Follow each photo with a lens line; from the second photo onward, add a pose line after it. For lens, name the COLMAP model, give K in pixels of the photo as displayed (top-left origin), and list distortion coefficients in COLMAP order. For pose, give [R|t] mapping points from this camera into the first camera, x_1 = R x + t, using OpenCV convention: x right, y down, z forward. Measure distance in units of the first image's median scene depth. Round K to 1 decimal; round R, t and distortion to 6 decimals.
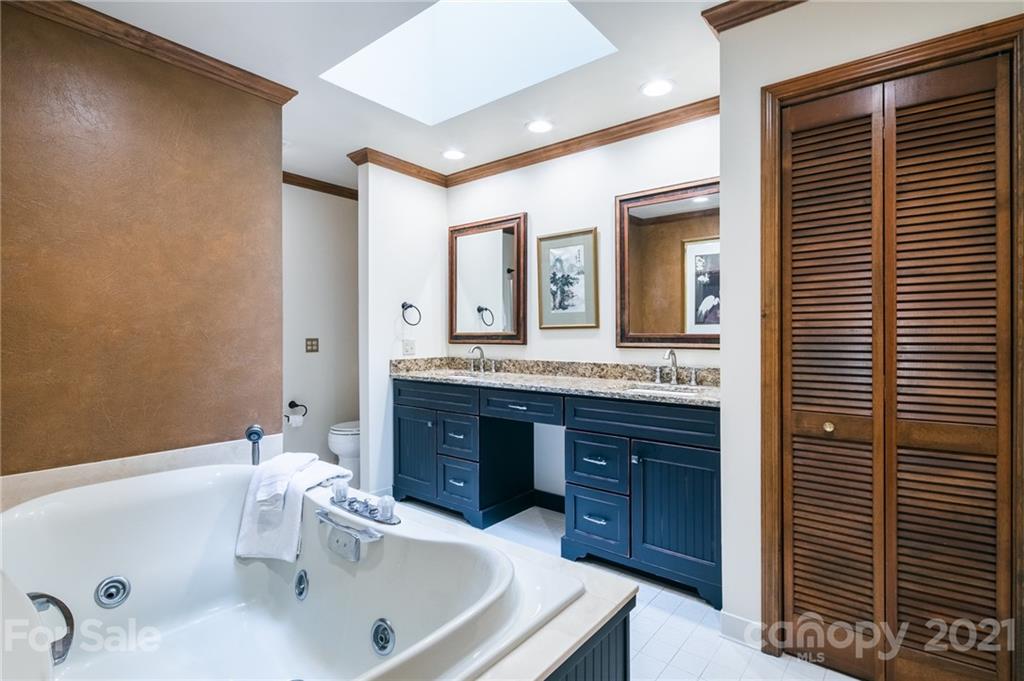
lens RADIAL K [[497.5, 0, 510.7], [0, 497.5, 335.7], [0, 0, 1]] dist [0.005855, -0.004157]
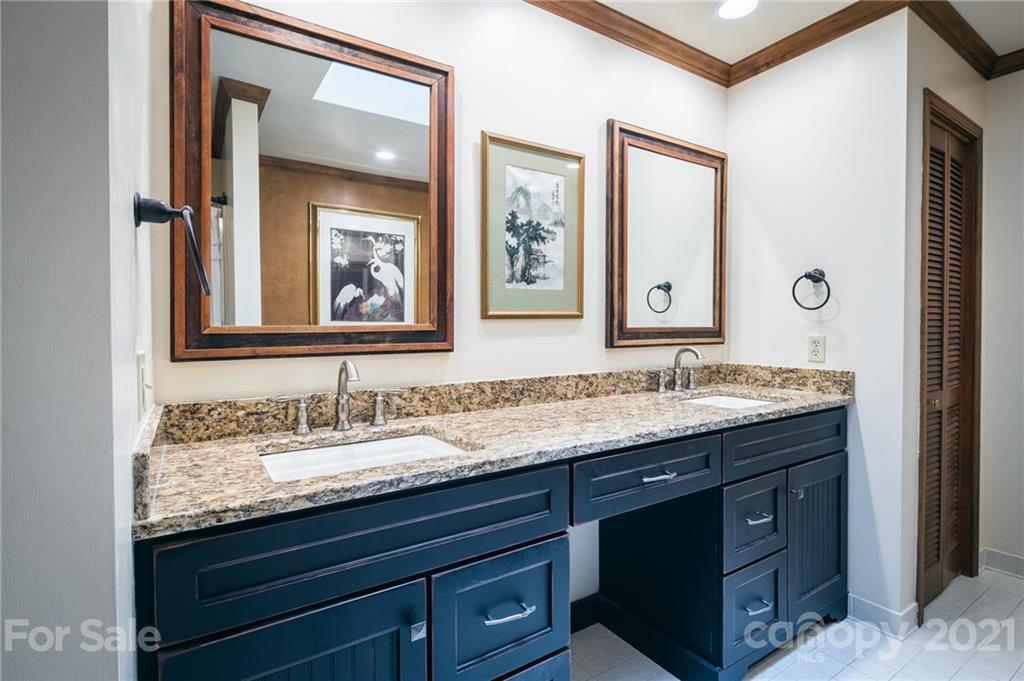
lens RADIAL K [[497.5, 0, 510.7], [0, 497.5, 335.7], [0, 0, 1]] dist [0.005855, -0.004157]
pose [[0.306776, -0.008804, 0.951741, -0.432148], [0.018395, 0.999825, 0.003320, 0.002850], [-0.951604, 0.016489, 0.306884, 0.866982]]
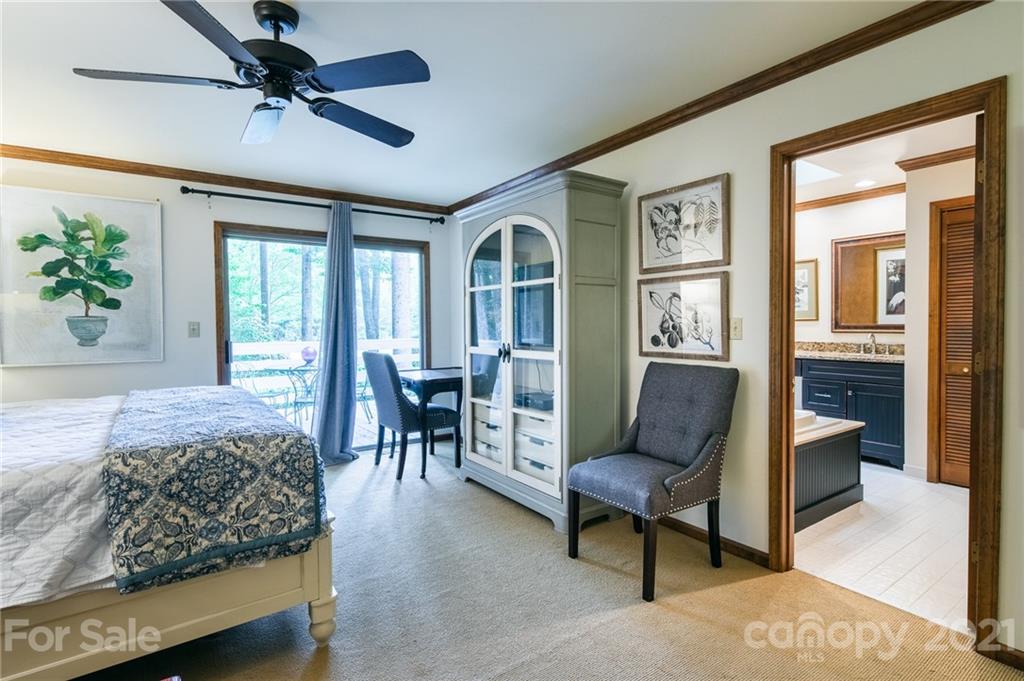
lens RADIAL K [[497.5, 0, 510.7], [0, 497.5, 335.7], [0, 0, 1]] dist [0.005855, -0.004157]
pose [[0.959889, 0.000666, -0.280380, -0.319177], [0.006149, 0.999707, 0.023425, -0.009708], [0.280314, -0.024209, 0.959603, -0.812284]]
